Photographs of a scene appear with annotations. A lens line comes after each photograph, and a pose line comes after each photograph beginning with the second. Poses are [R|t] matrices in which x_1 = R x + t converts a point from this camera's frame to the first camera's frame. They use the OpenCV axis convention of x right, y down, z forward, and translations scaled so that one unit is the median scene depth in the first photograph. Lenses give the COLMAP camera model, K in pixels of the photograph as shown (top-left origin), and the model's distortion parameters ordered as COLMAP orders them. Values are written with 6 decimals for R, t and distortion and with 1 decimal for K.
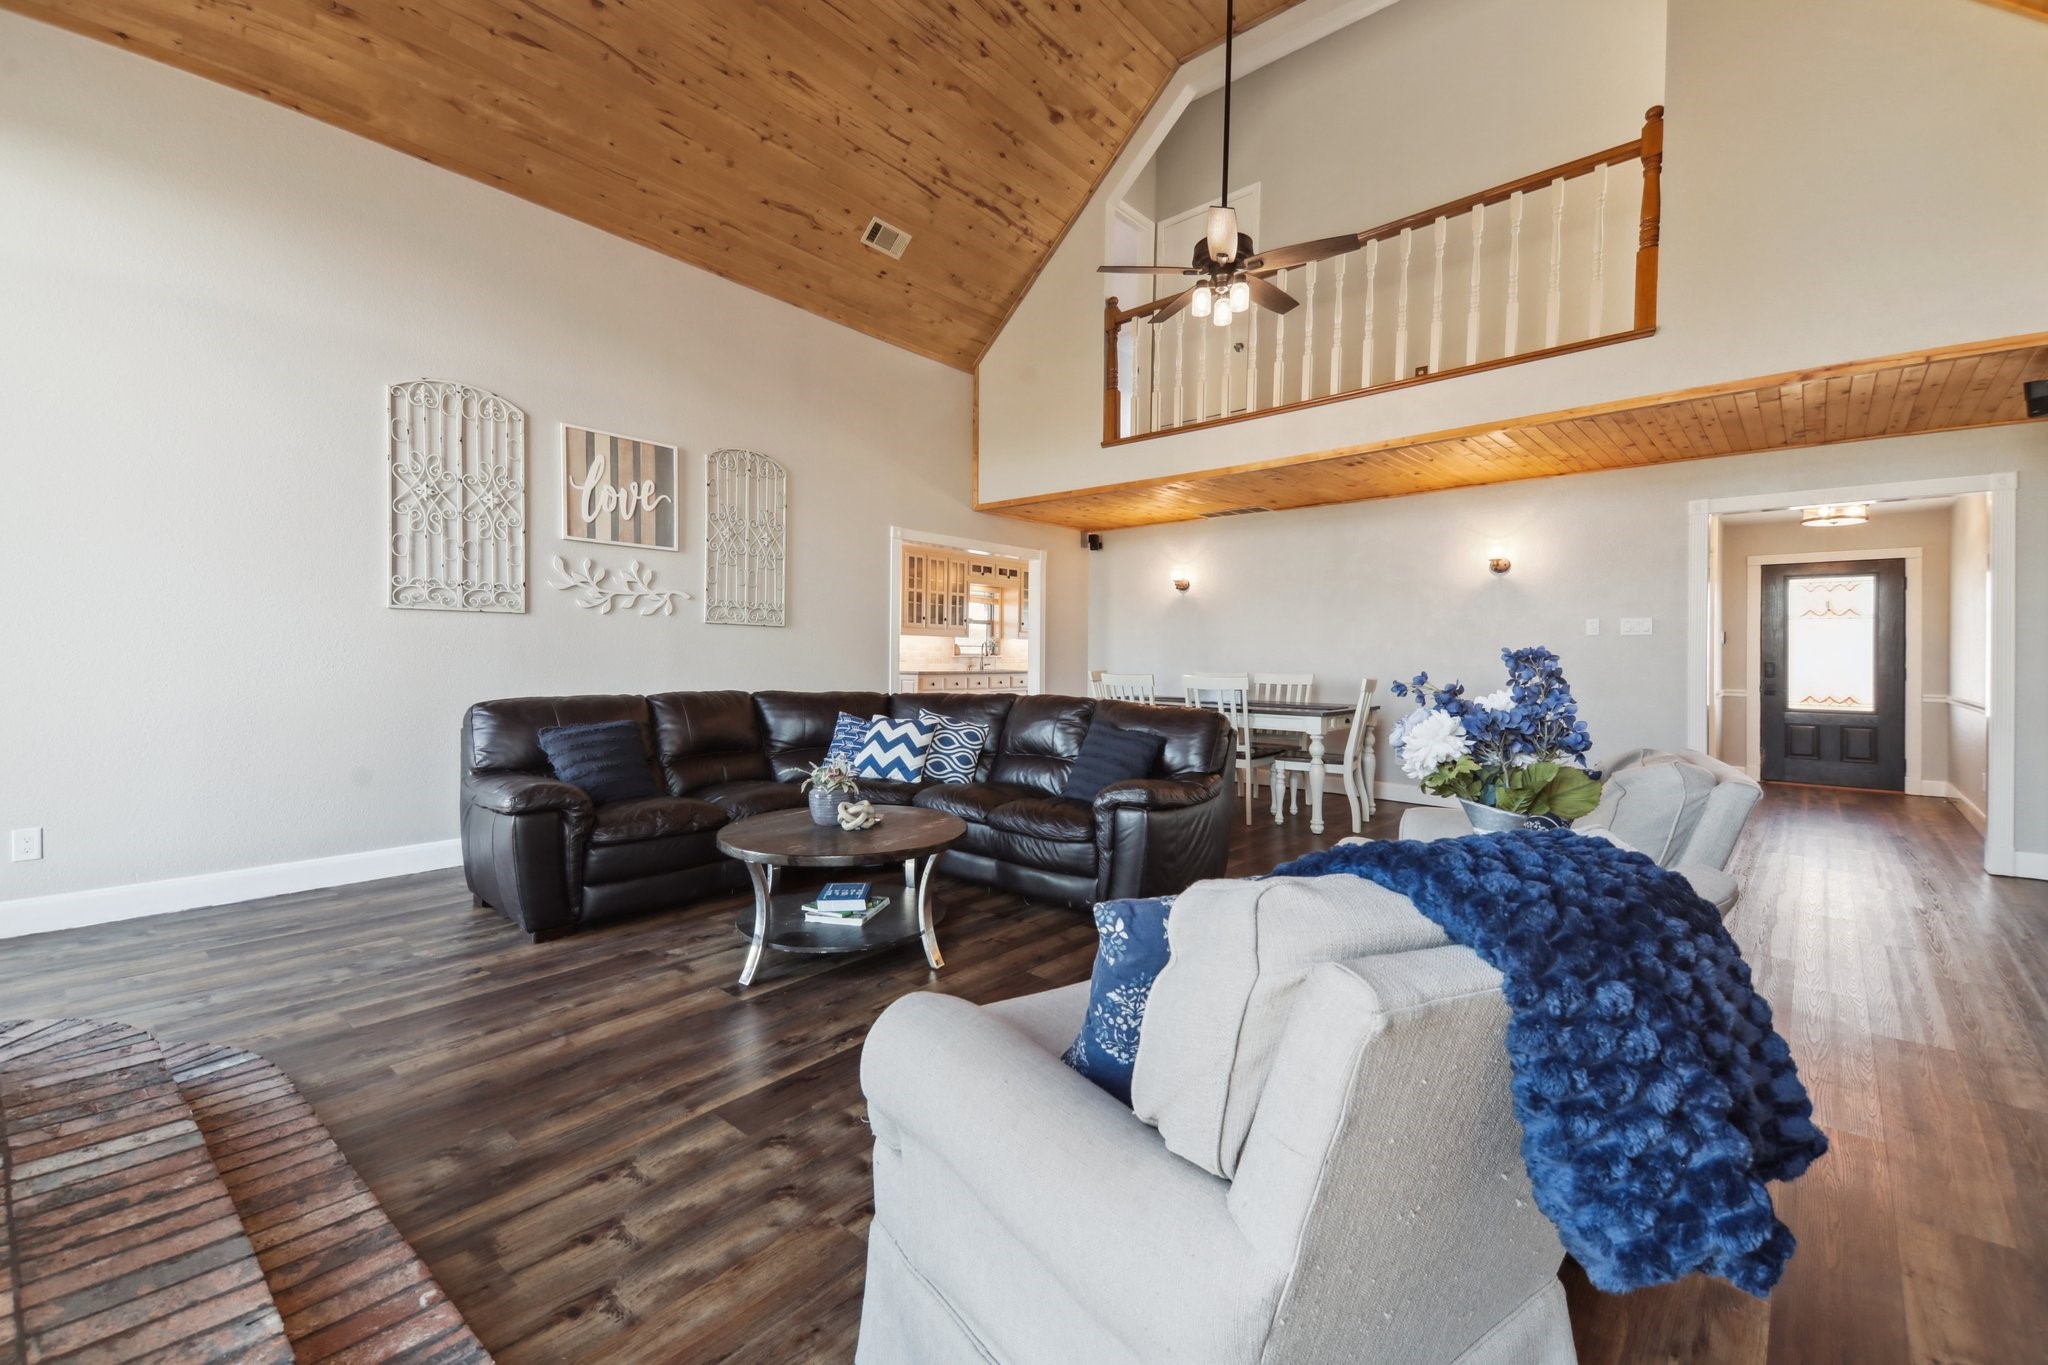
lens RADIAL K [[851.2, 0, 1007.9], [0, 851.2, 665.5], [0, 0, 1]] dist [0.133998, -0.059151]
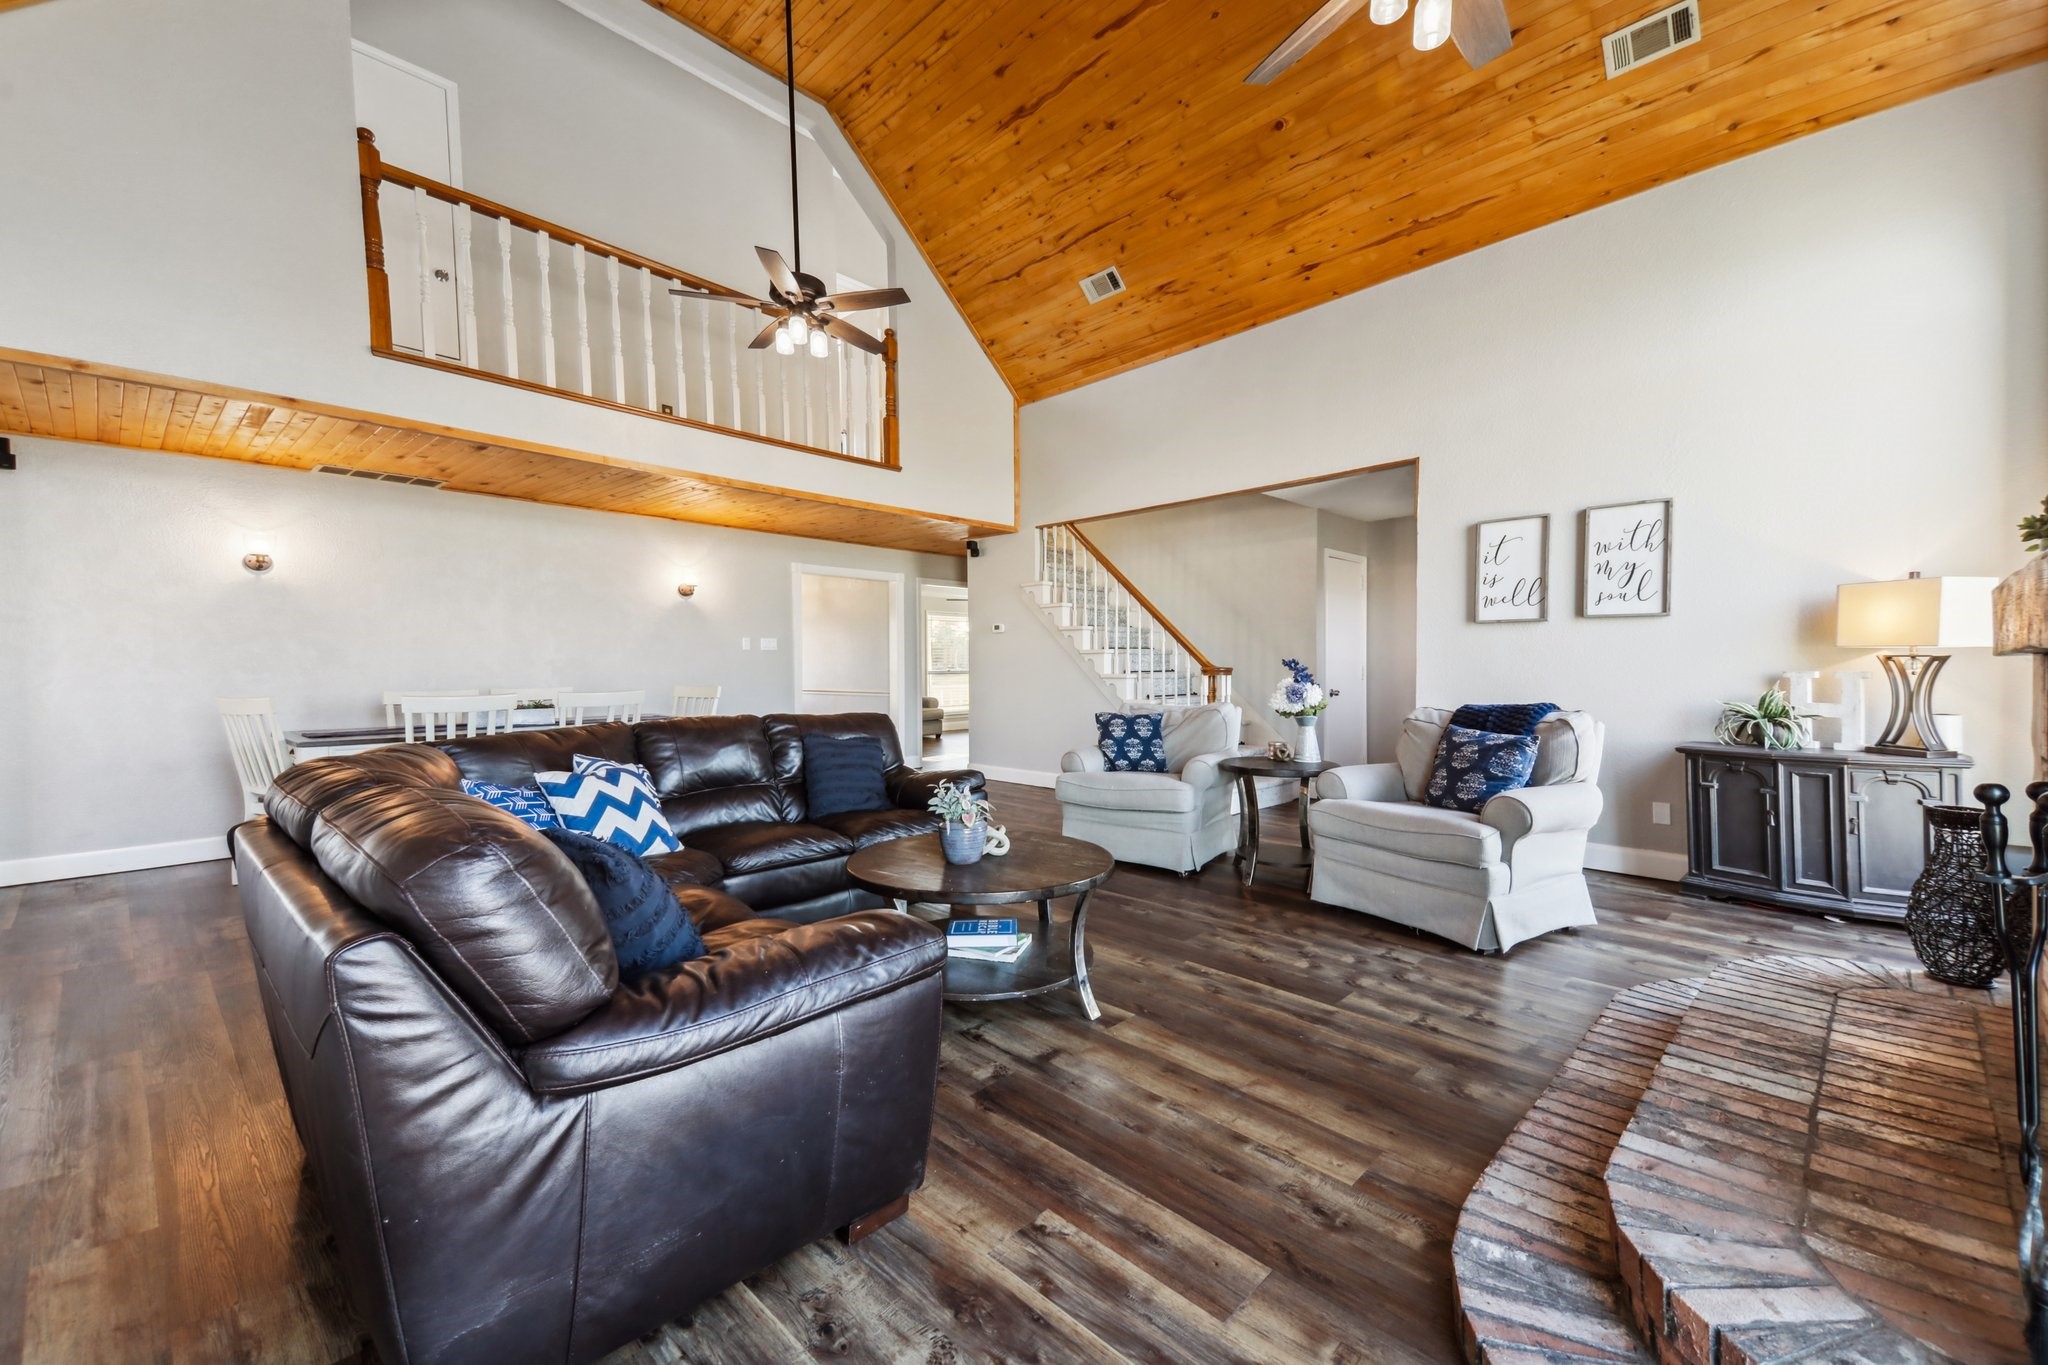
lens RADIAL K [[816.0, 0, 1023.2], [0, 816.0, 672.3], [0, 0, 1]] dist [0.159635, -0.066779]
pose [[0.046737, -0.023710, 0.998626, -1.710720], [0.018516, 0.999567, 0.022866, -0.045517], [-0.998736, 0.017422, 0.047156, 1.463370]]
